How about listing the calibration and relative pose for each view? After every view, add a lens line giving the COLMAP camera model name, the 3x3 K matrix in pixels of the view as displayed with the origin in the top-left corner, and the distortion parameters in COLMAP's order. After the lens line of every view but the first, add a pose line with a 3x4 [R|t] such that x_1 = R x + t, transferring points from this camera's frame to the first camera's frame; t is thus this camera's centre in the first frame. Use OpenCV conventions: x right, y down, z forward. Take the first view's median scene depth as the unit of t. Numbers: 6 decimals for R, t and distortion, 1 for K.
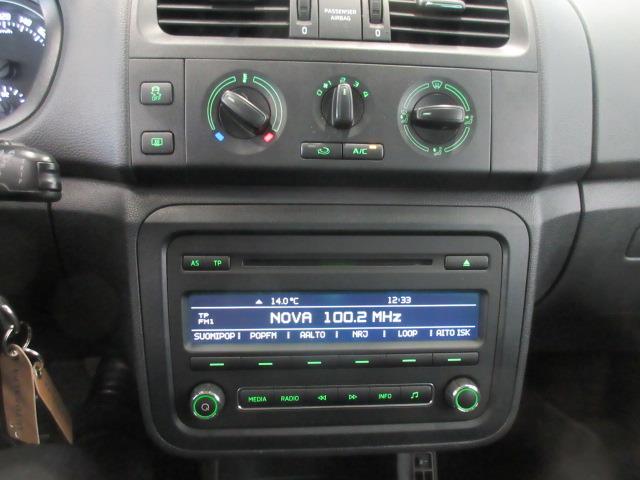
lens RADIAL K [[497.6, 0, 318.3], [0, 497.6, 240.6], [0, 0, 1]] dist [0.013487, -0.020089]
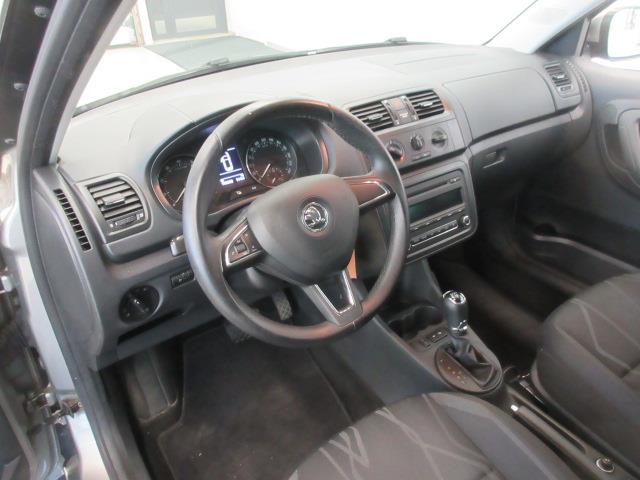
lens RADIAL K [[497.6, 0, 317.1], [0, 497.6, 243.6], [0, 0, 1]] dist [0.013487, -0.020089]
pose [[0.872650, -0.322074, 0.367083, -1.795740], [0.314385, 0.945714, 0.082382, -0.112780], [-0.373689, 0.043515, 0.926533, -1.627553]]
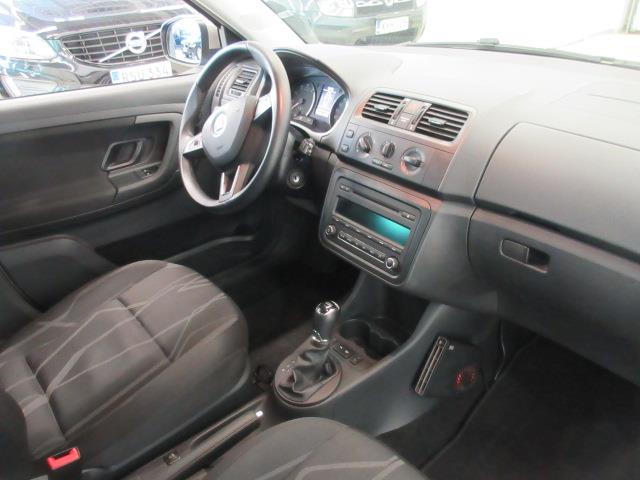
lens RADIAL K [[497.6, 0, 324.0], [0, 497.6, 242.7], [0, 0, 1]] dist [0.013487, -0.020089]
pose [[0.561200, 0.348373, -0.750794, 2.098152], [-0.351665, 0.921518, 0.164730, -0.105753], [0.749257, 0.171582, 0.639666, -1.015495]]
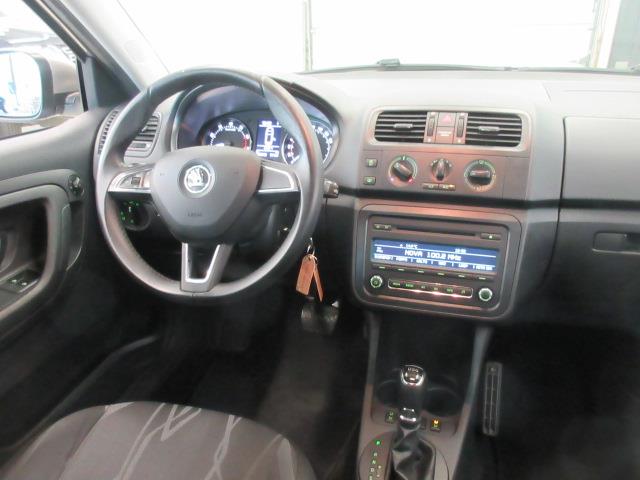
lens RADIAL K [[497.6, 0, 321.5], [0, 497.6, 243.6], [0, 0, 1]] dist [0.013487, -0.020089]
pose [[0.930031, 0.086848, -0.357071, 0.399048], [-0.115551, 0.991499, -0.059810, 0.309978], [0.348841, 0.096885, 0.932160, -1.466005]]
